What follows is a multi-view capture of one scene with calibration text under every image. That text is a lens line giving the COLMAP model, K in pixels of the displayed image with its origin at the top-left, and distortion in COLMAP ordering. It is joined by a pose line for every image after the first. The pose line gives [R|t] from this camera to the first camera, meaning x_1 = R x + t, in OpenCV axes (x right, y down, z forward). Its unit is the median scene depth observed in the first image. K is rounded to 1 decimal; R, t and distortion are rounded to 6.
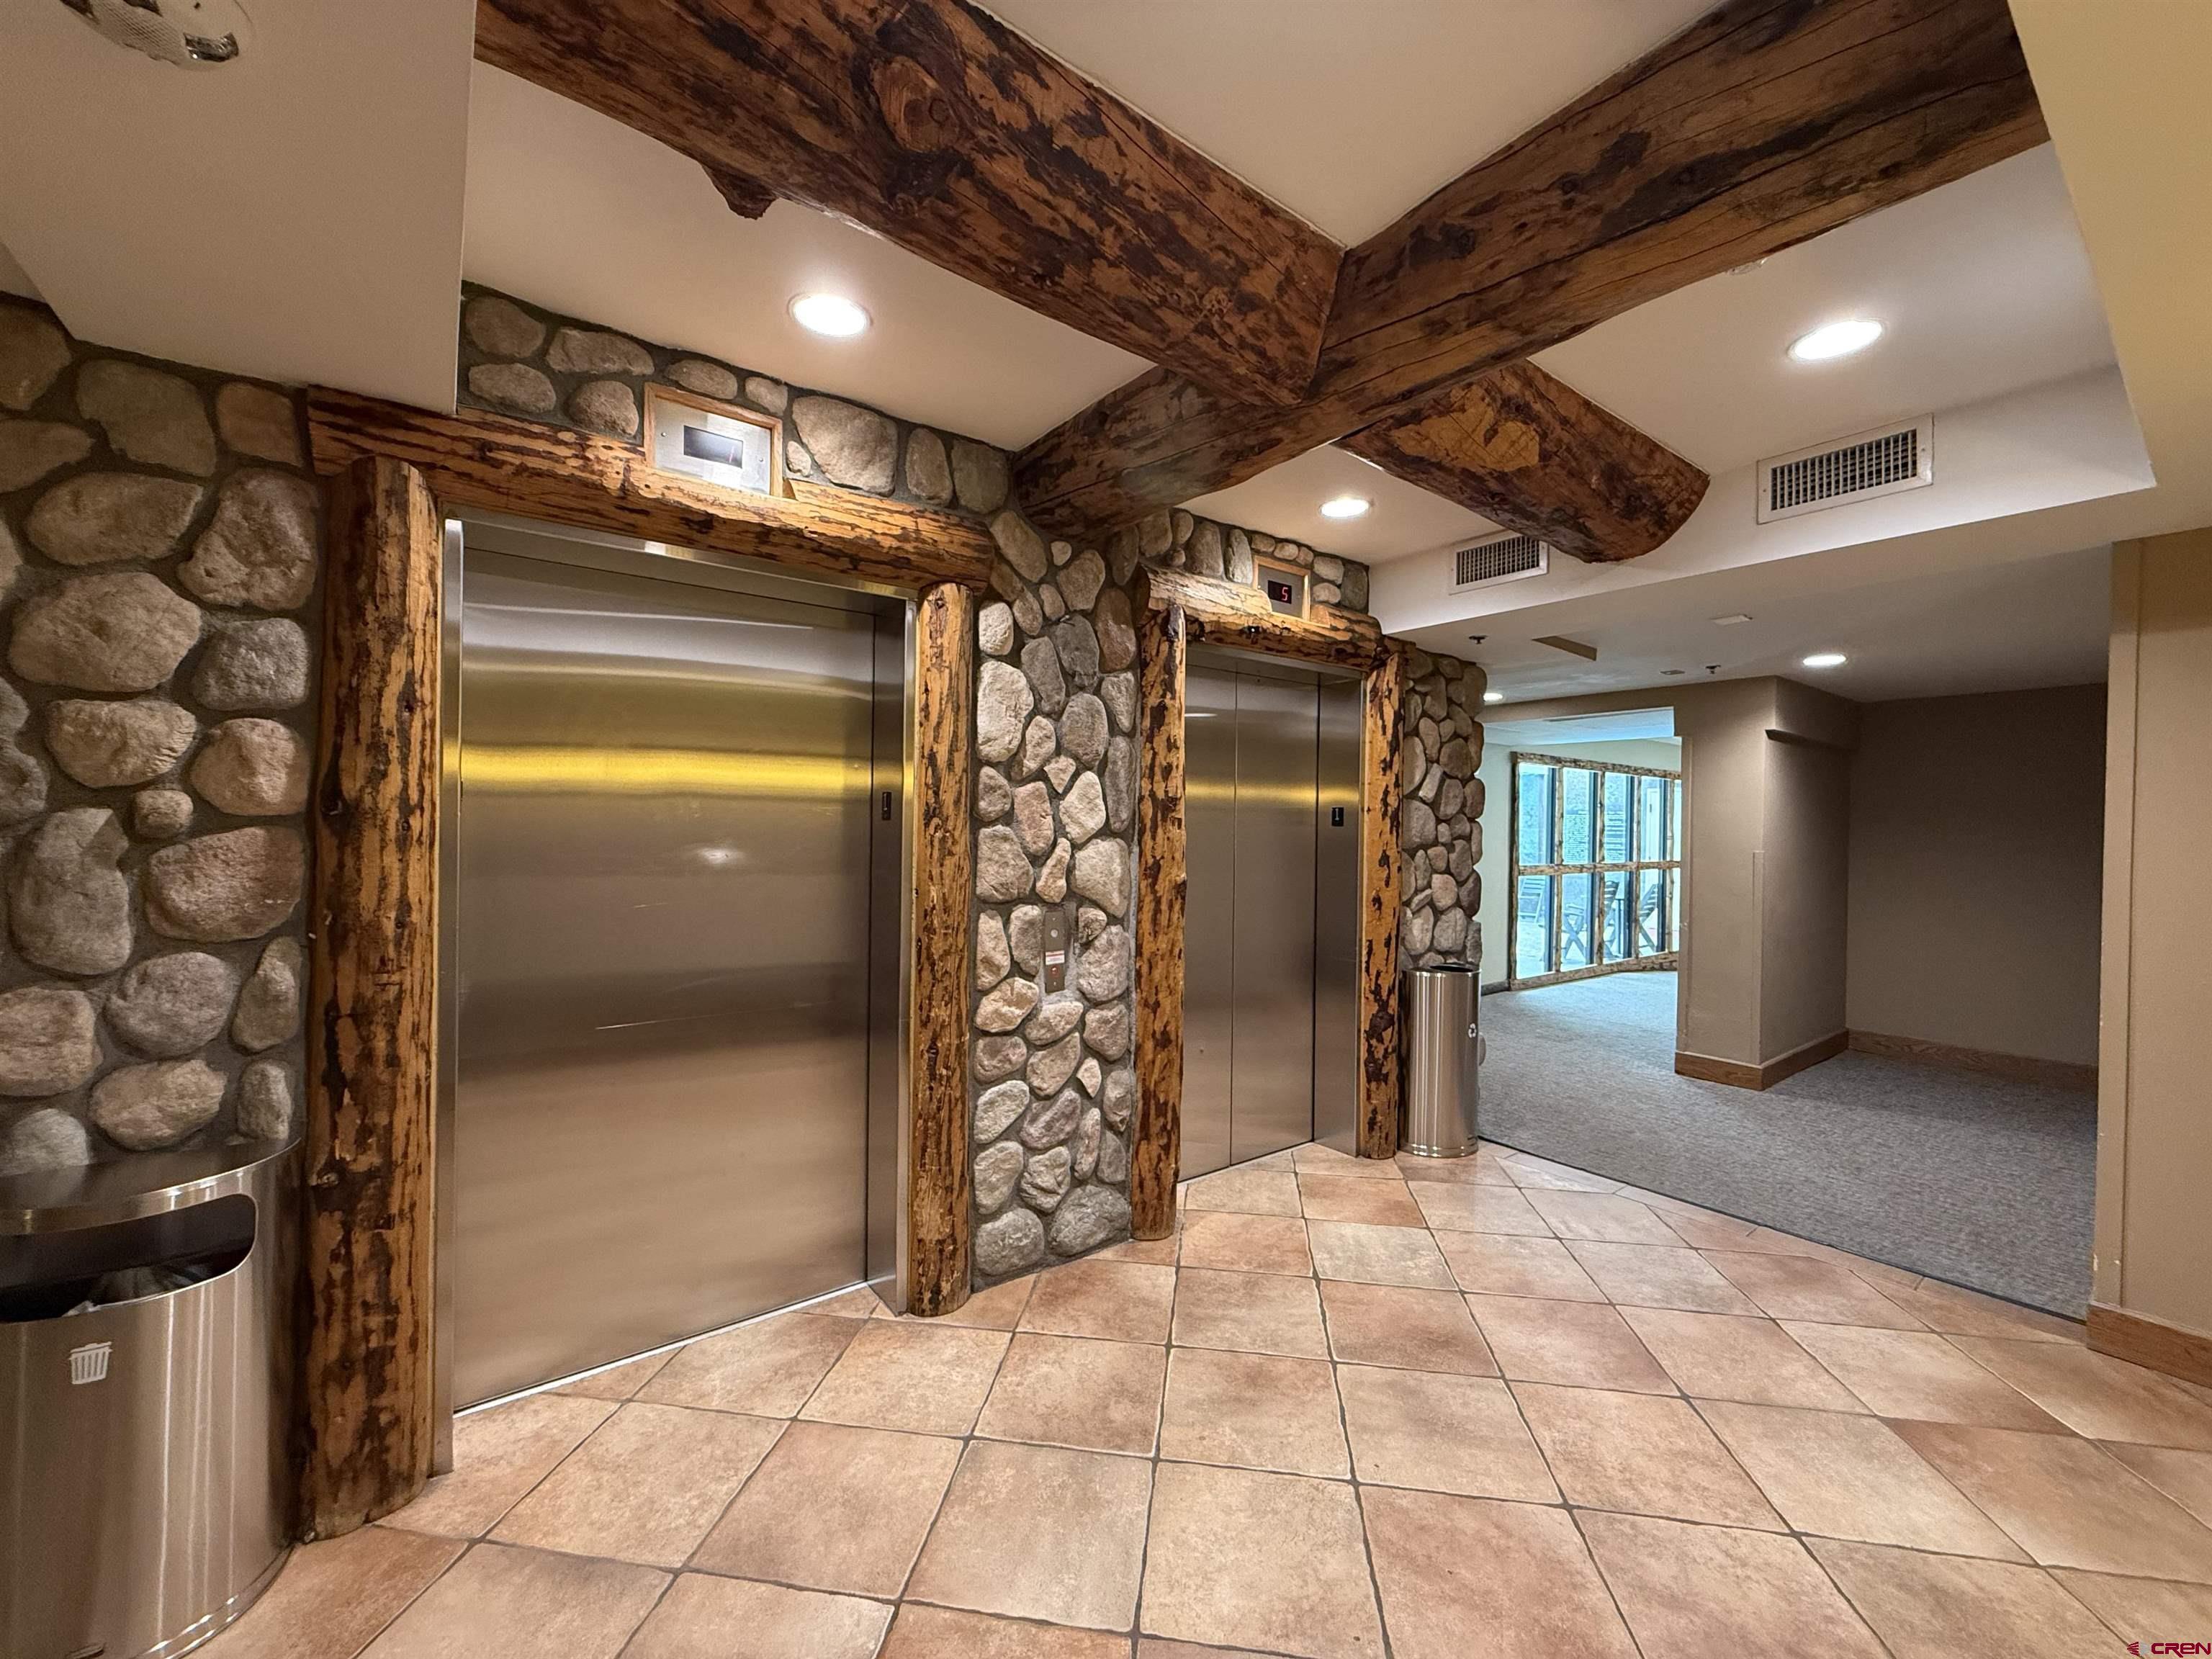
lens RADIAL K [[882.9, 0, 1103.5], [0, 882.9, 825.4], [0, 0, 1]] dist [-0.000869, 0.000310]
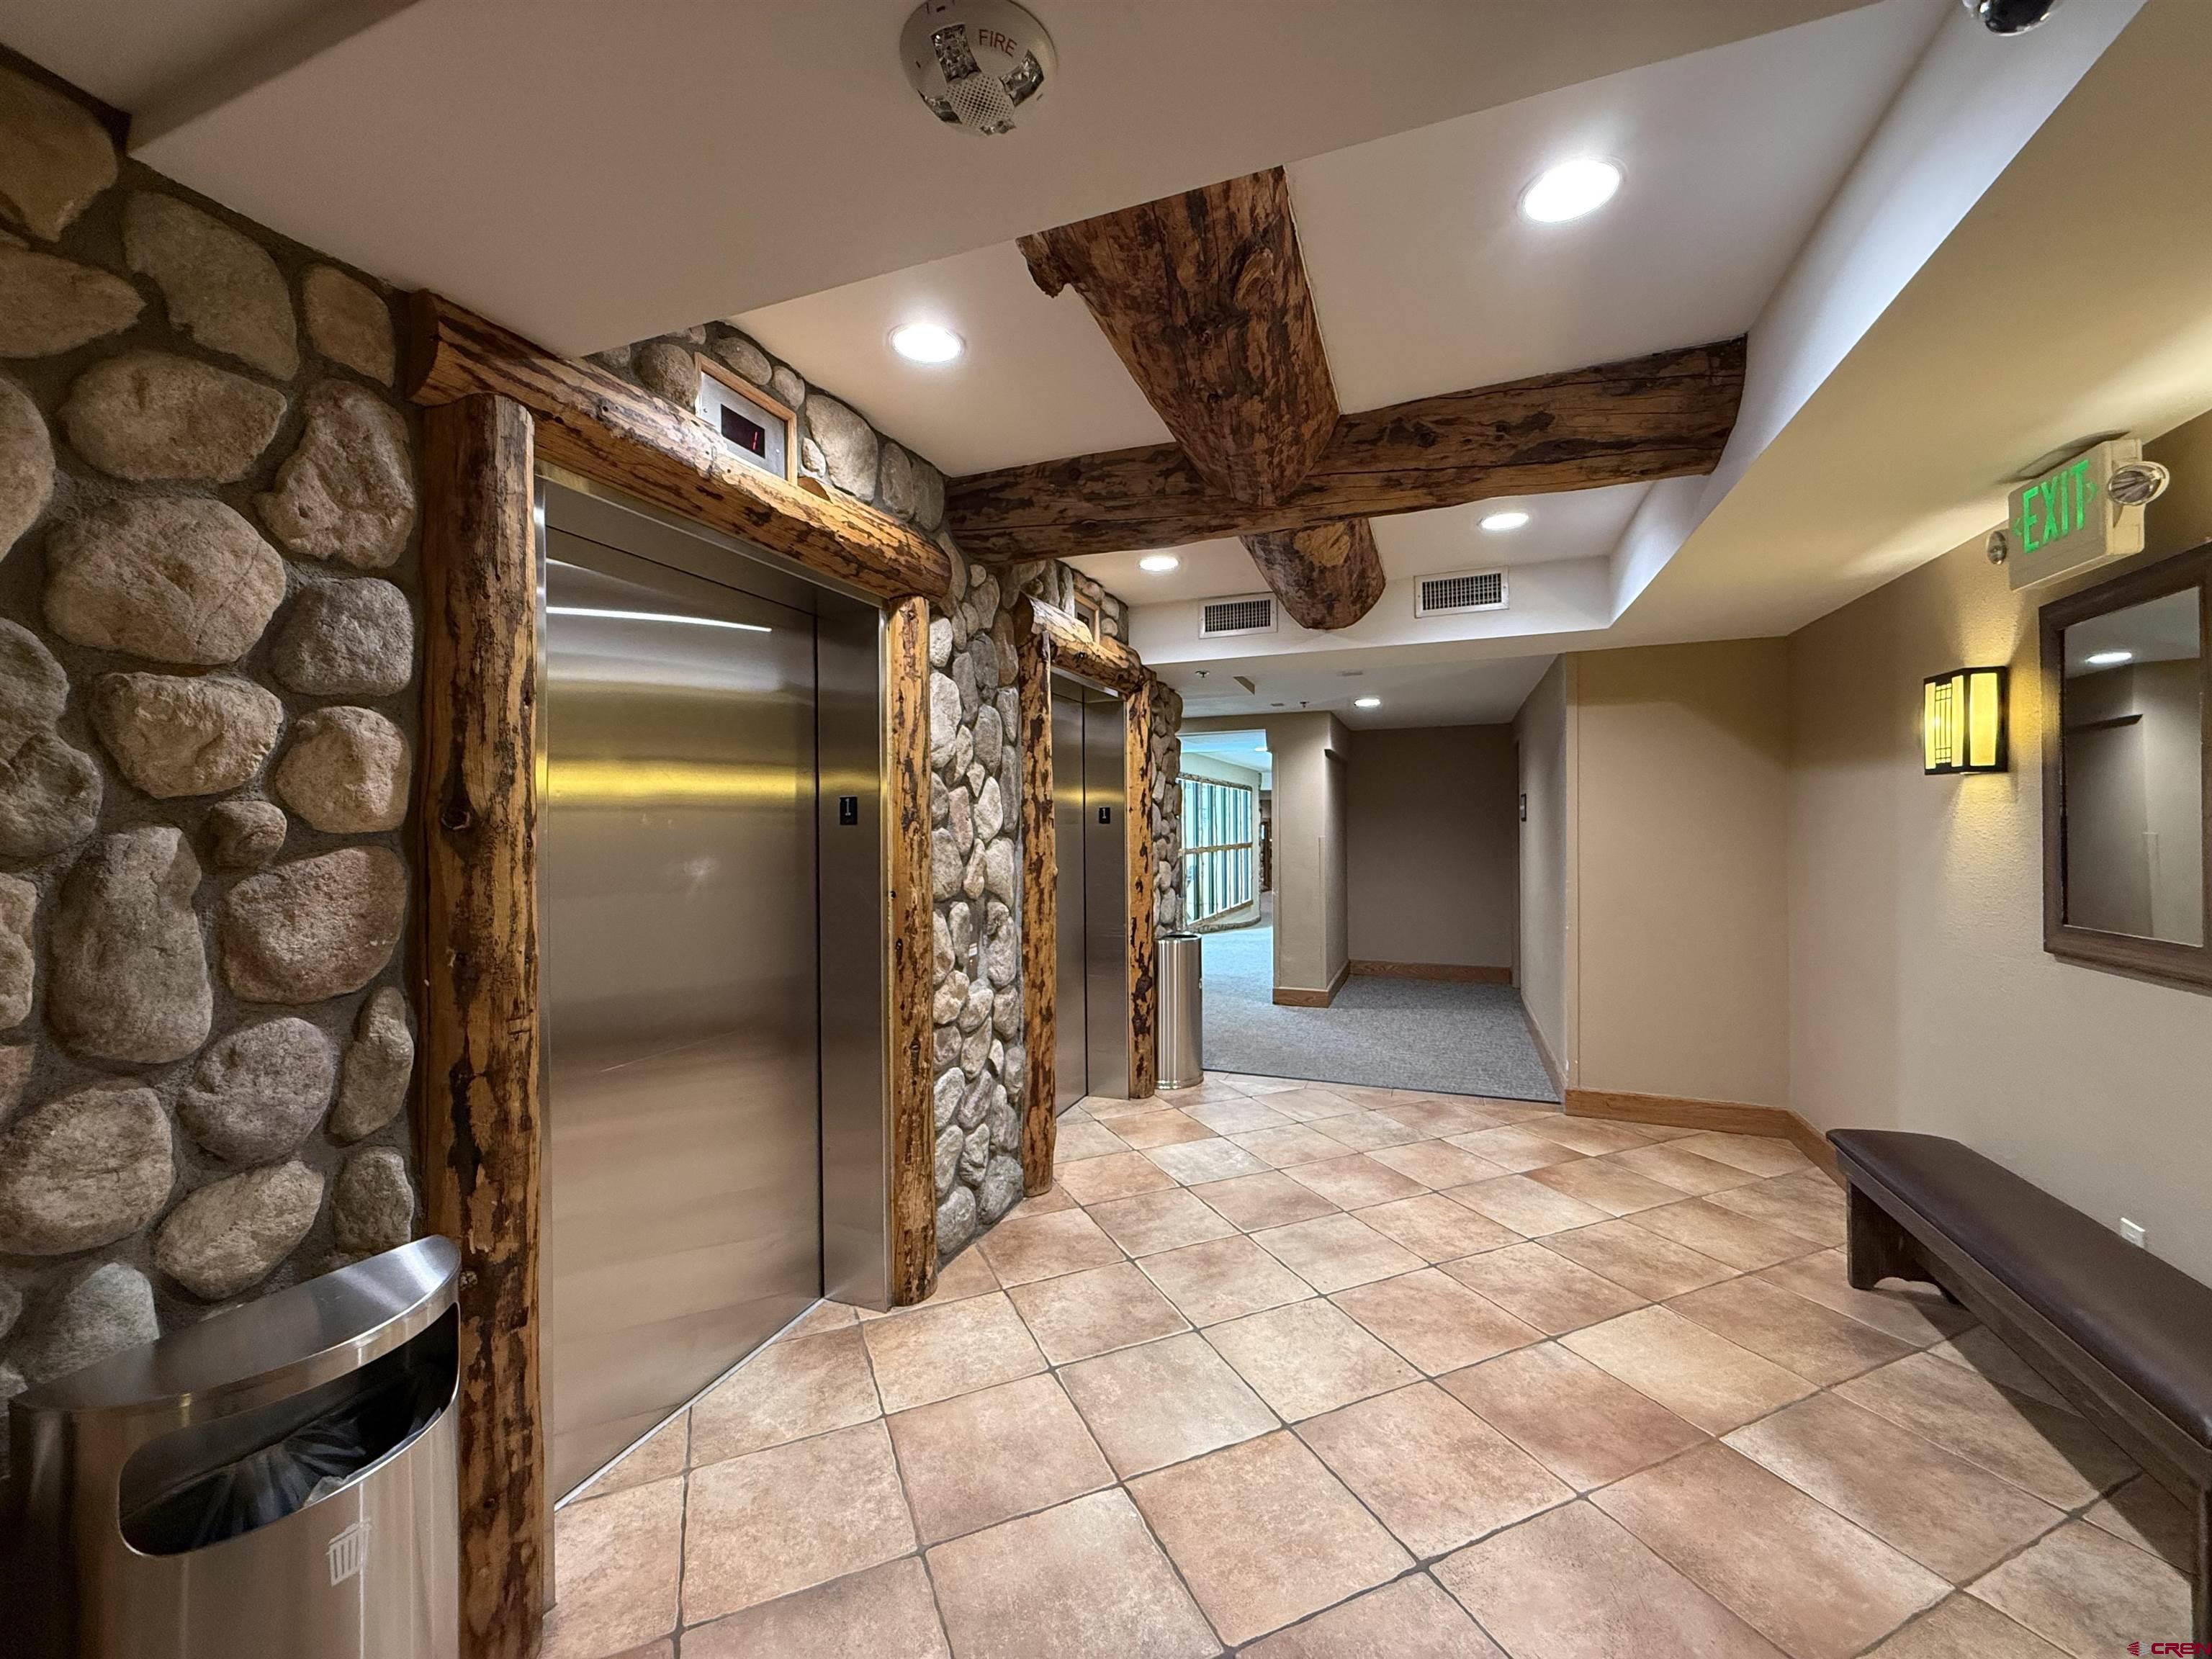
lens RADIAL K [[882.9, 0, 1101.2], [0, 882.9, 824.3], [0, 0, 1]] dist [-0.000869, 0.000310]
pose [[0.849552, -0.019667, 0.527138, -0.665757], [0.019956, 0.999788, 0.005139, -0.007825], [-0.527127, 0.006153, 0.849764, 0.002072]]
